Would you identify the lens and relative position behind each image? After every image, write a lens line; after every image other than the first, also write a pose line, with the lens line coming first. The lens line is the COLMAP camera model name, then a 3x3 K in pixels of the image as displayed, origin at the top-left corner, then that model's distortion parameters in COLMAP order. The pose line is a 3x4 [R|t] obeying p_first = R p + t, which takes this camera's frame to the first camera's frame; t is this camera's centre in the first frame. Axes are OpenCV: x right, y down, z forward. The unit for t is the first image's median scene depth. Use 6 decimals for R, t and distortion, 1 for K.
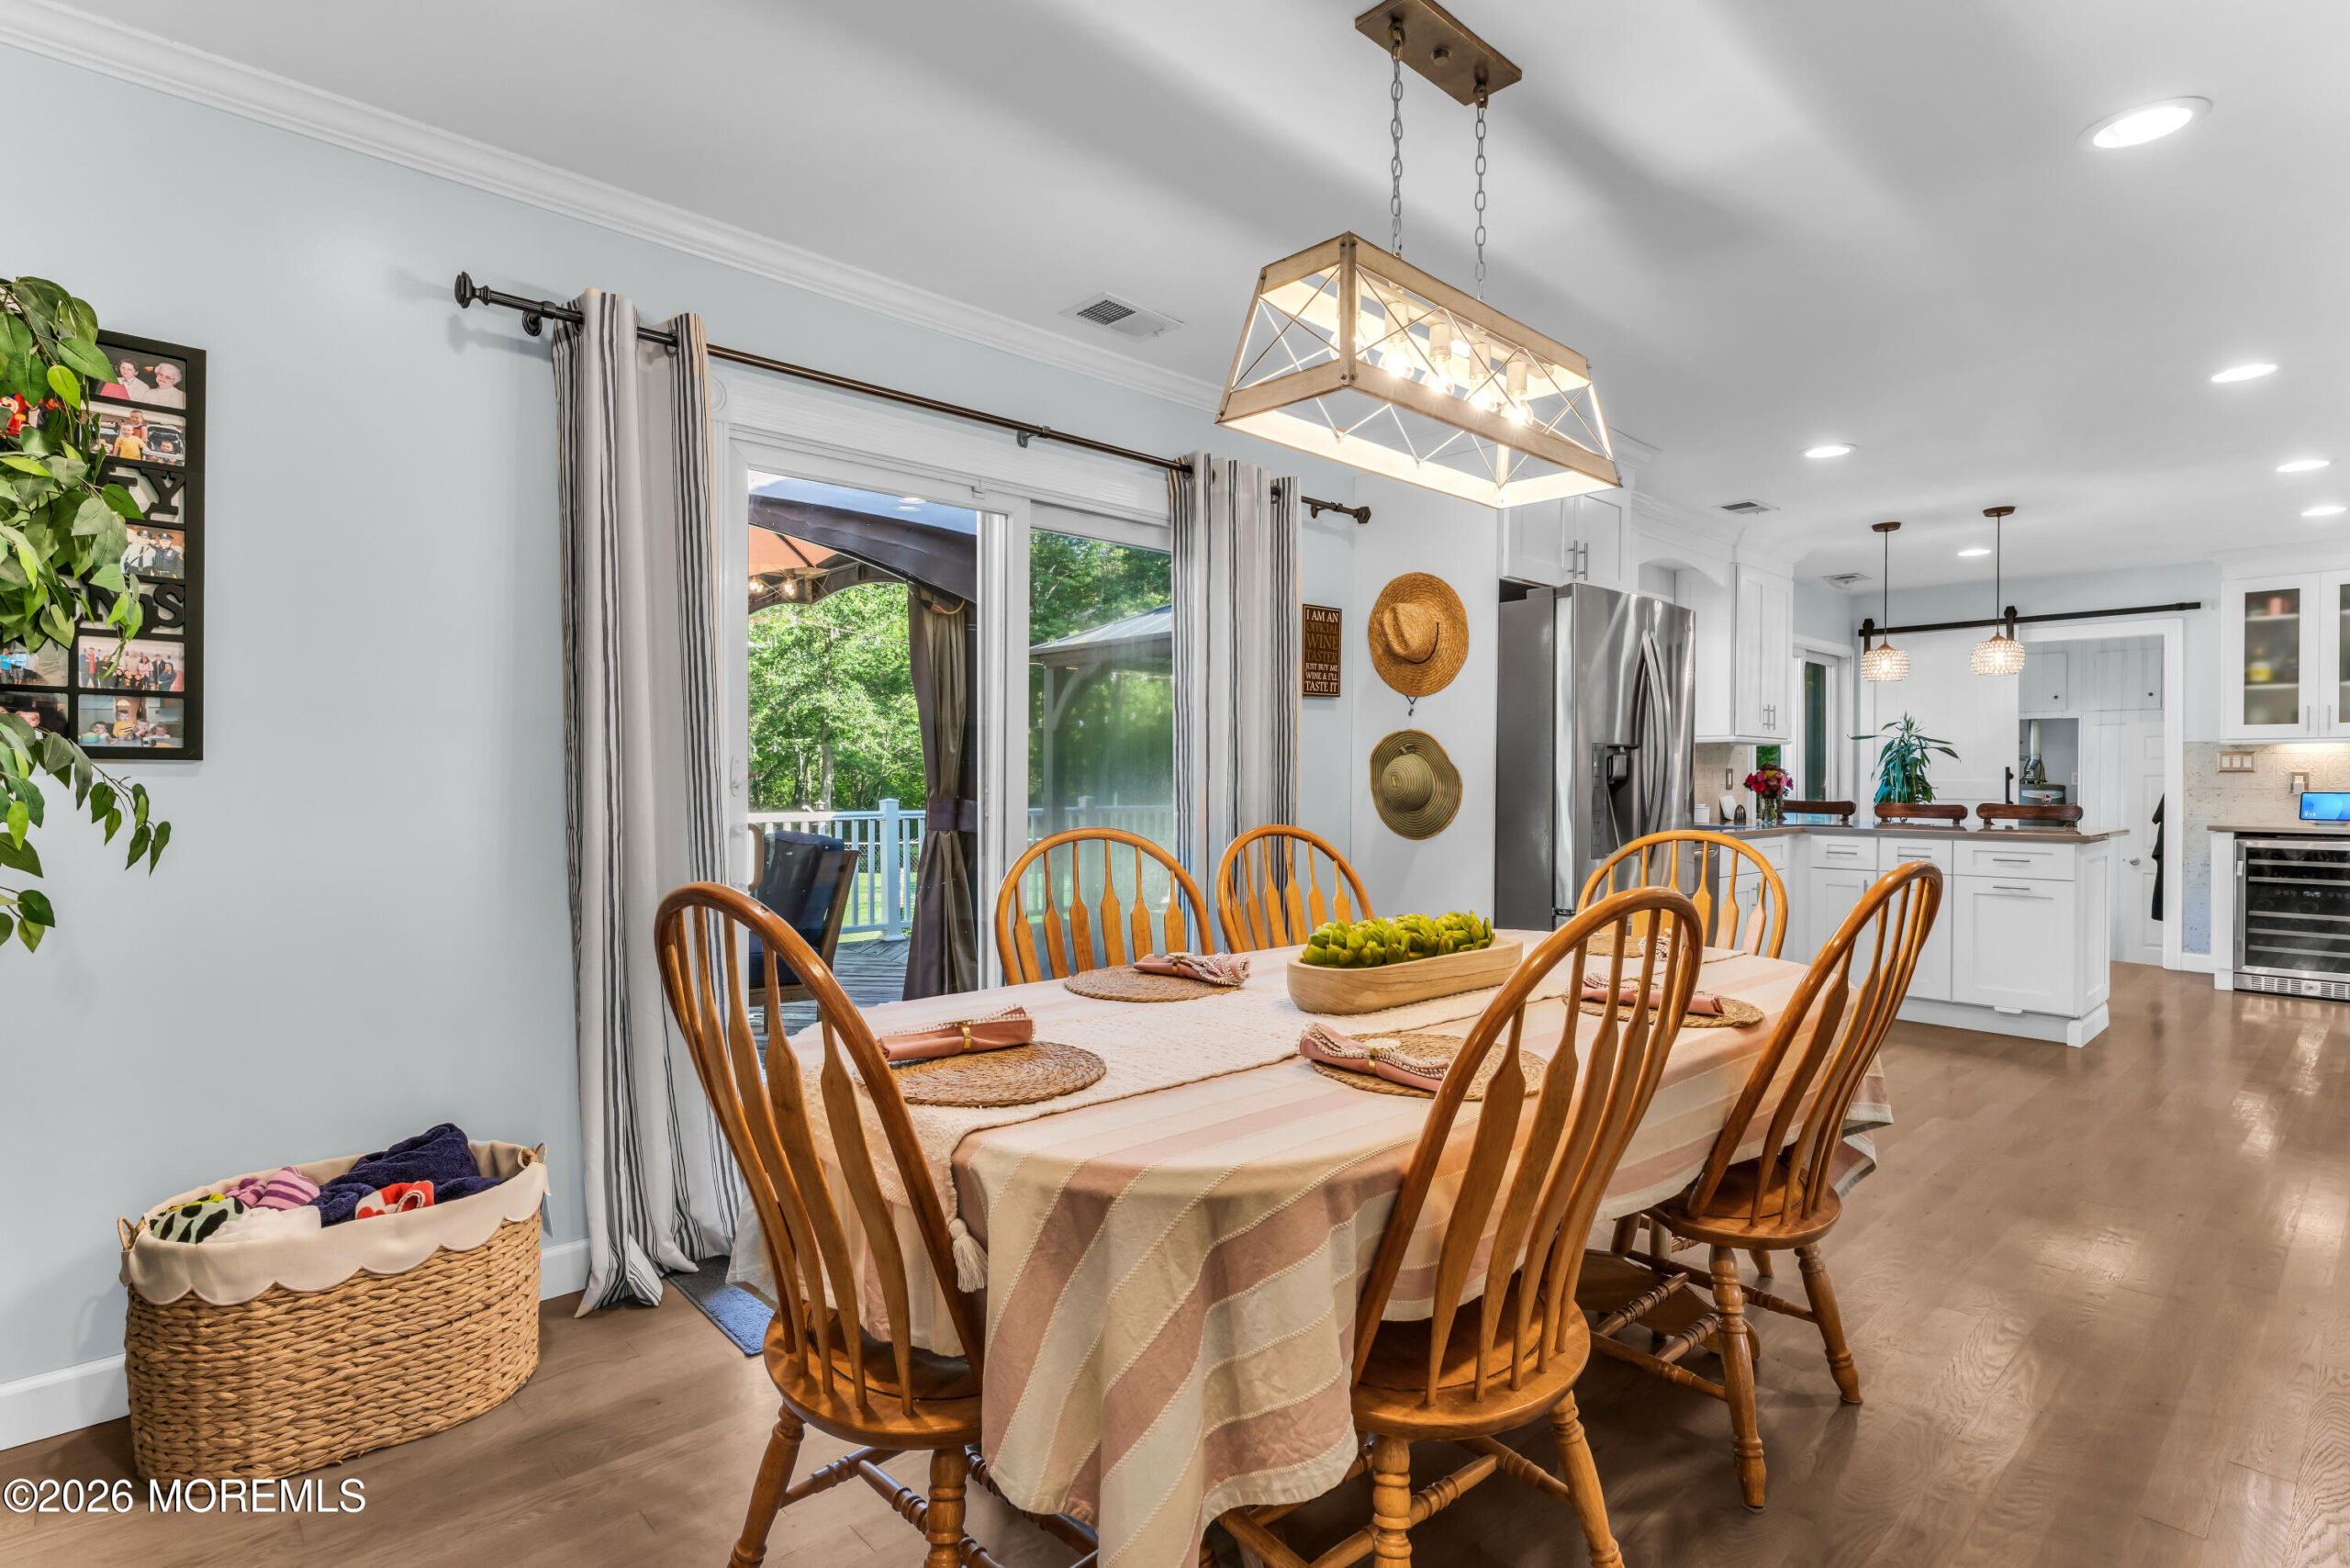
lens RADIAL K [[1185.3, 0, 1174.9], [0, 1185.3, 781.3], [0, 0, 1]] dist [0.003819, 0.002941]
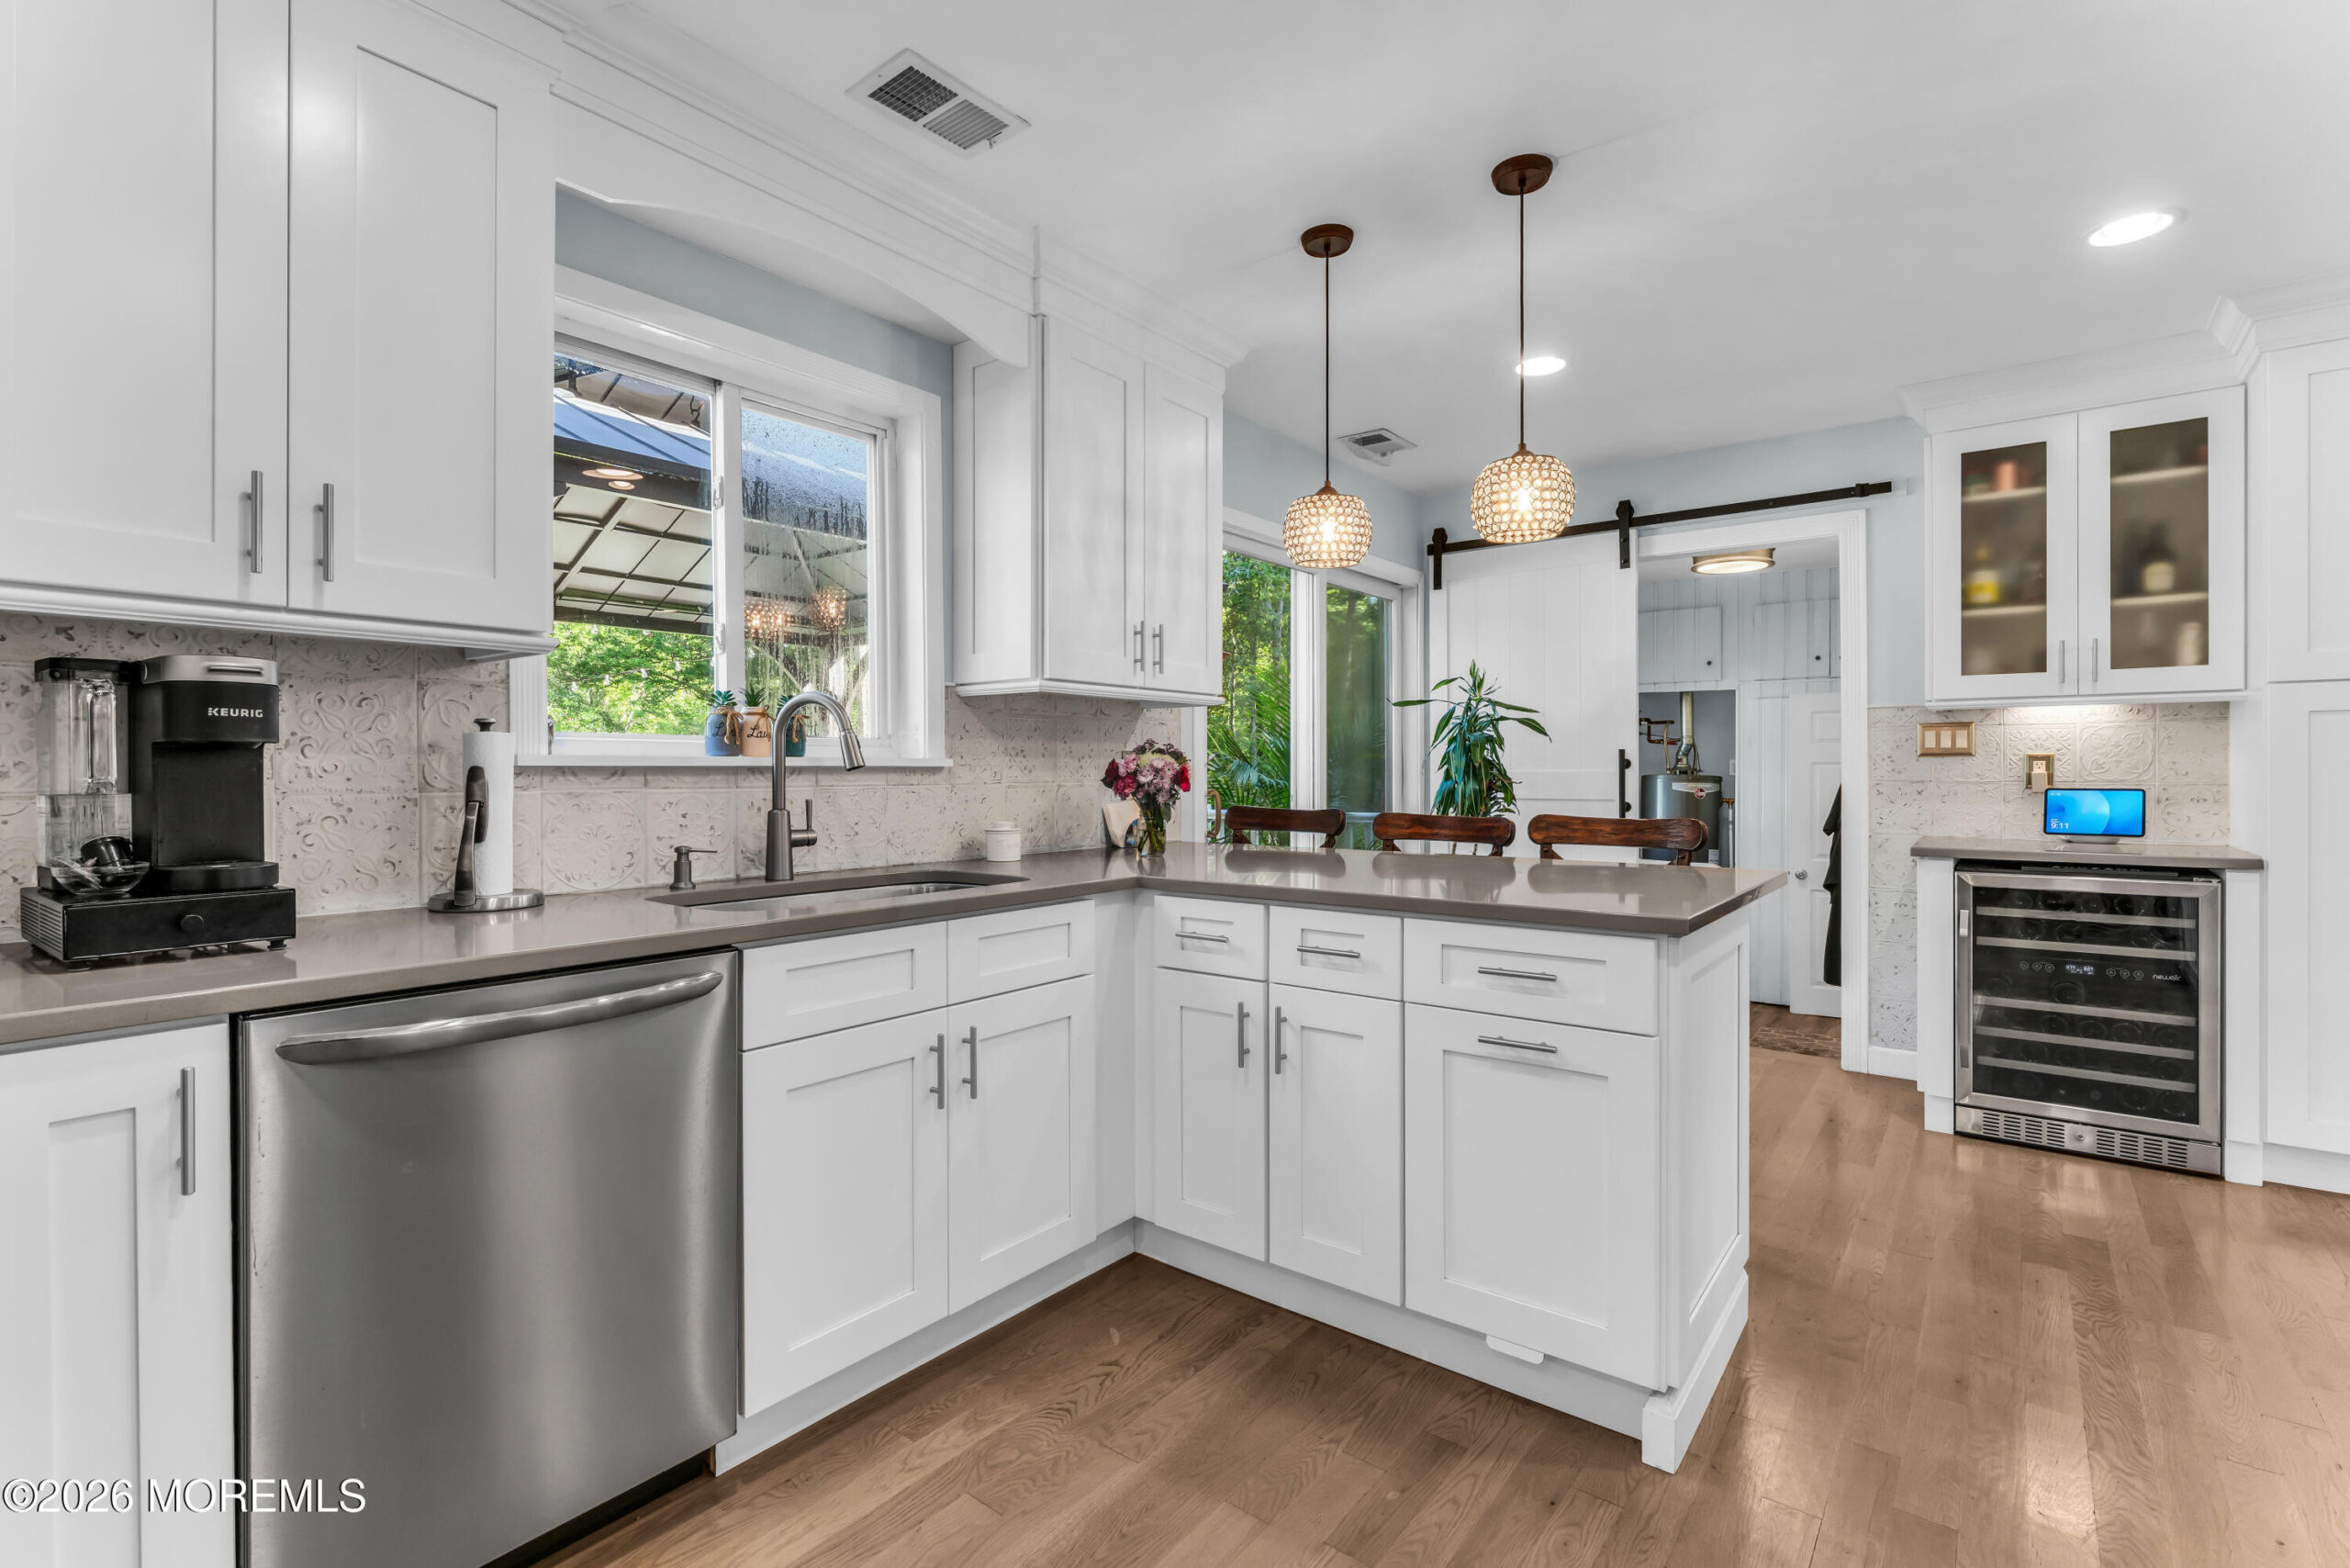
lens RADIAL K [[1090.6, 0, 1167.1], [0, 1090.6, 766.5], [0, 0, 1]] dist [0.003859, -0.000109]
pose [[0.988516, -0.003700, 0.151071, 0.419393], [0.004572, 0.999975, -0.005426, -0.000847], [-0.151047, 0.006054, 0.988508, 0.516952]]
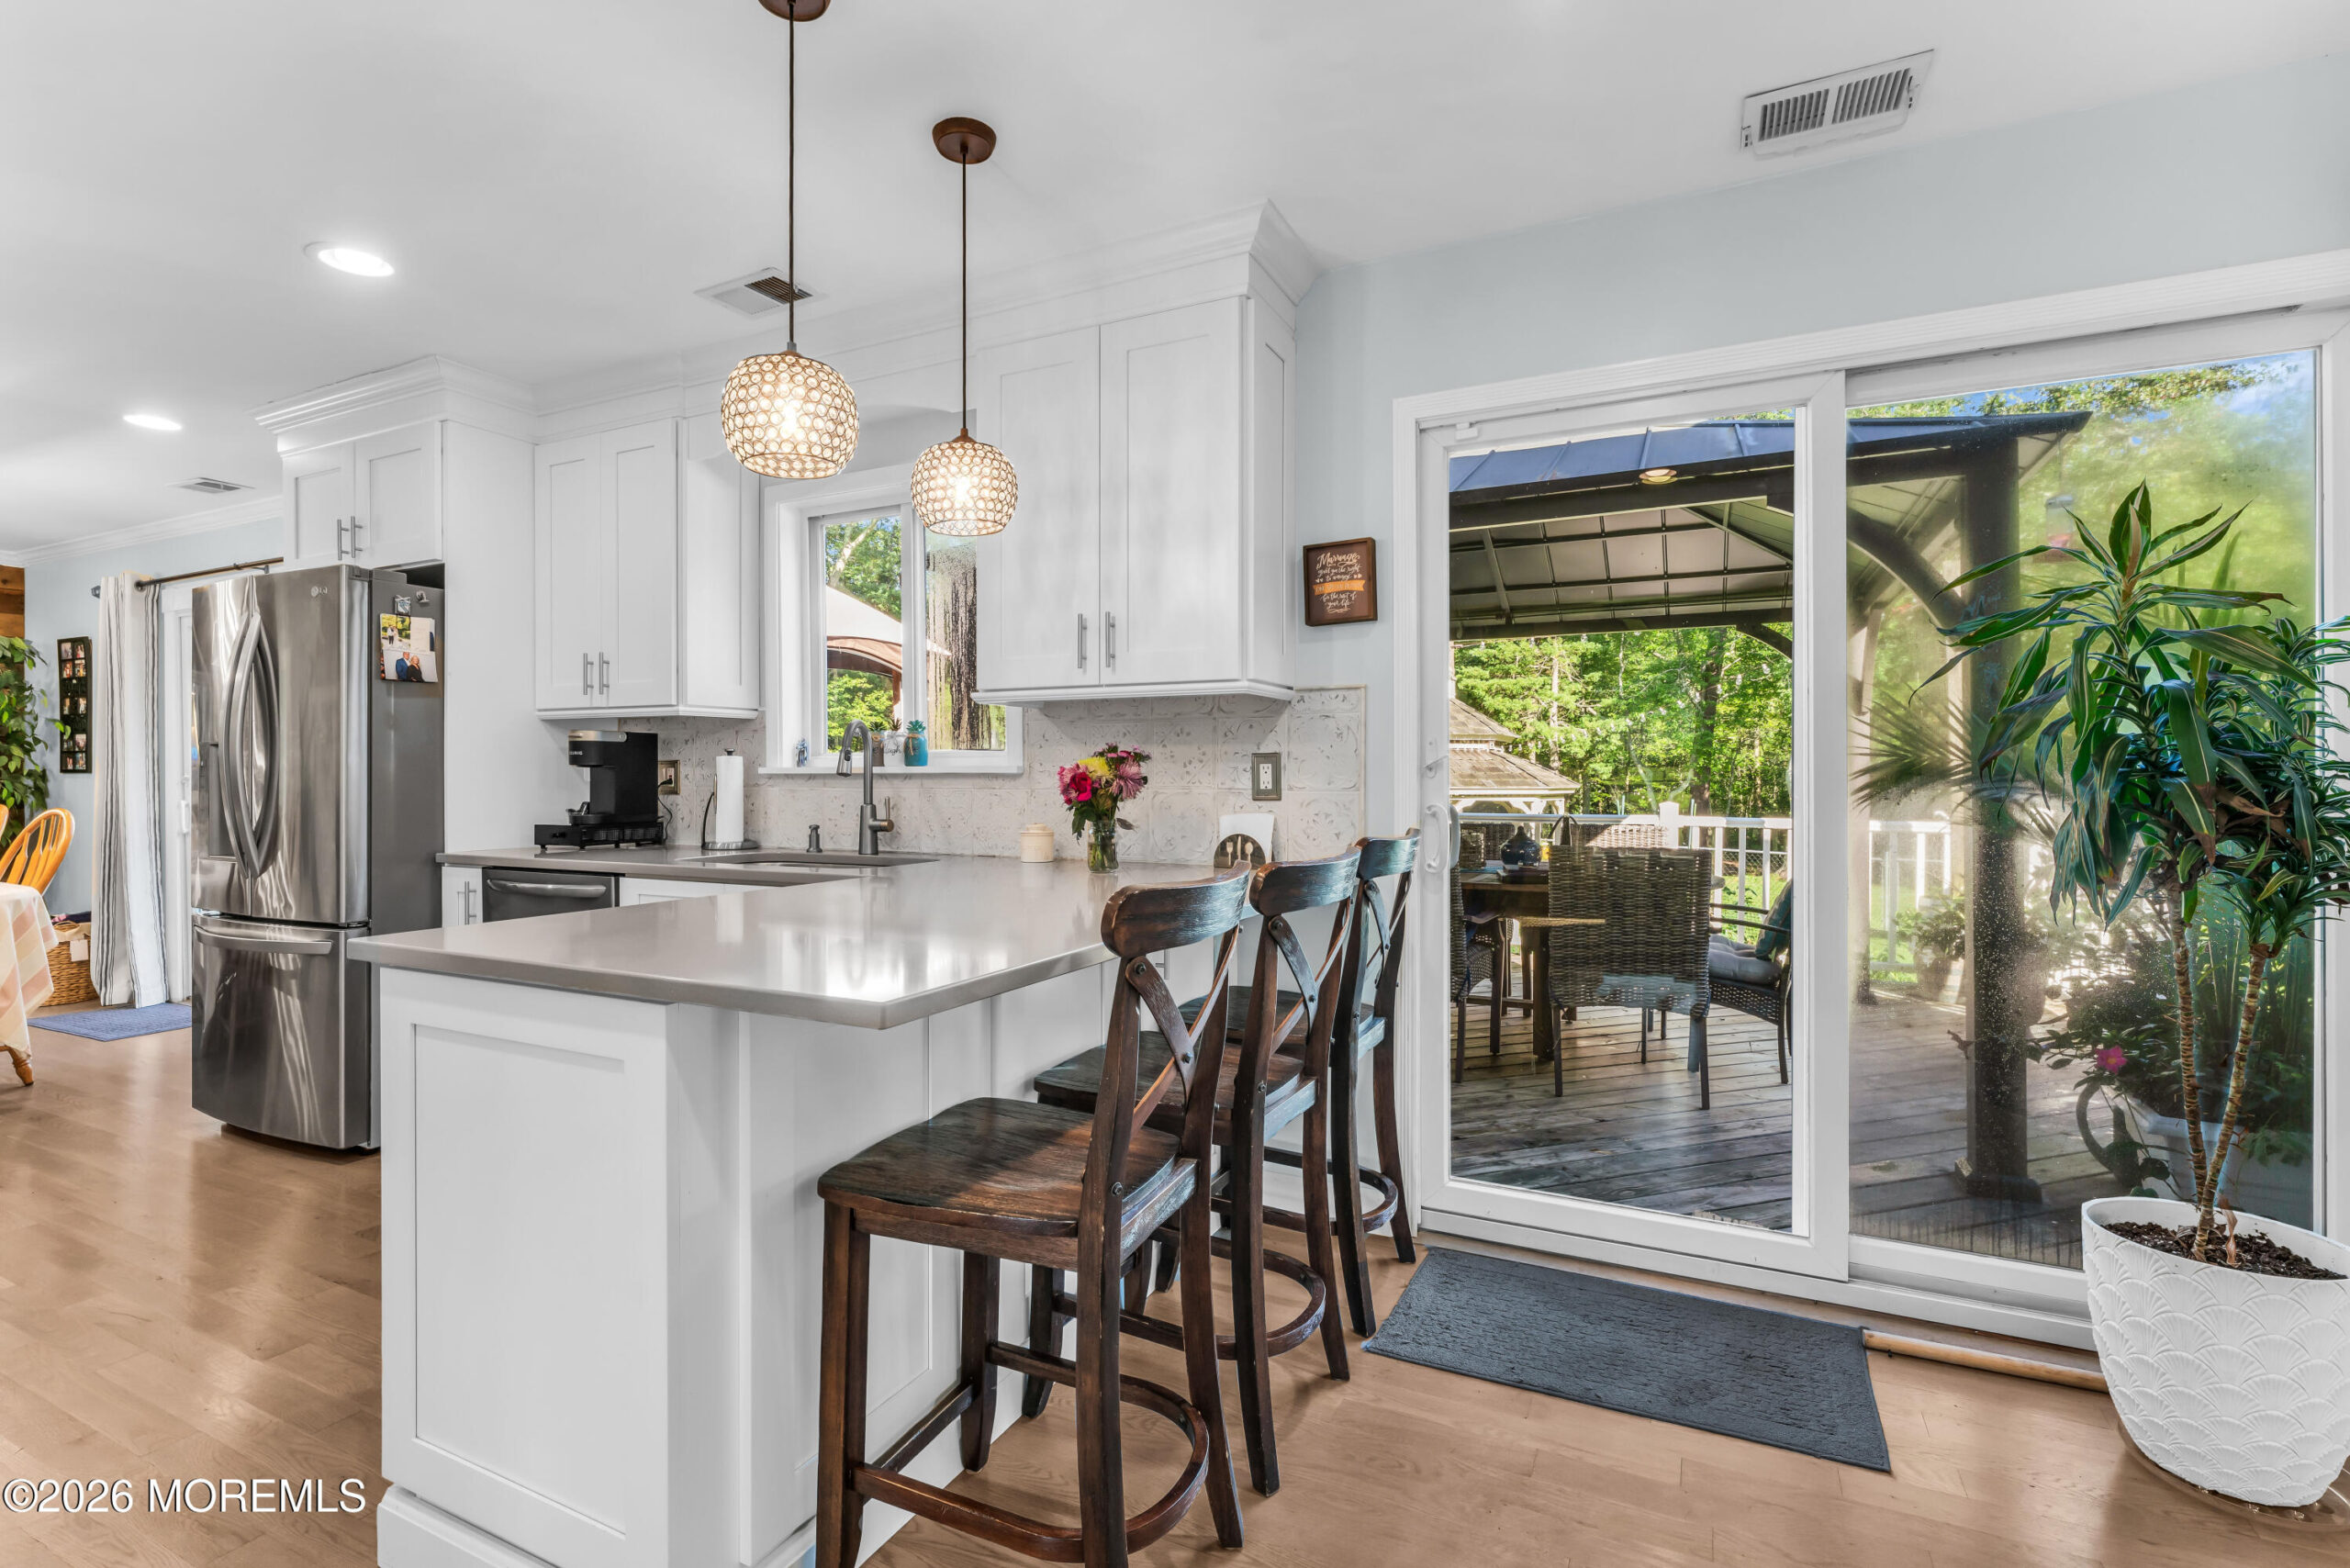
lens RADIAL K [[1090.6, 0, 1173.9], [0, 1090.6, 773.5], [0, 0, 1]] dist [0.003859, -0.000109]
pose [[0.344204, -0.005795, -0.938877, 0.866118], [-0.002250, 0.999973, -0.006997, -0.000097], [0.938892, 0.004521, 0.344182, 0.844627]]
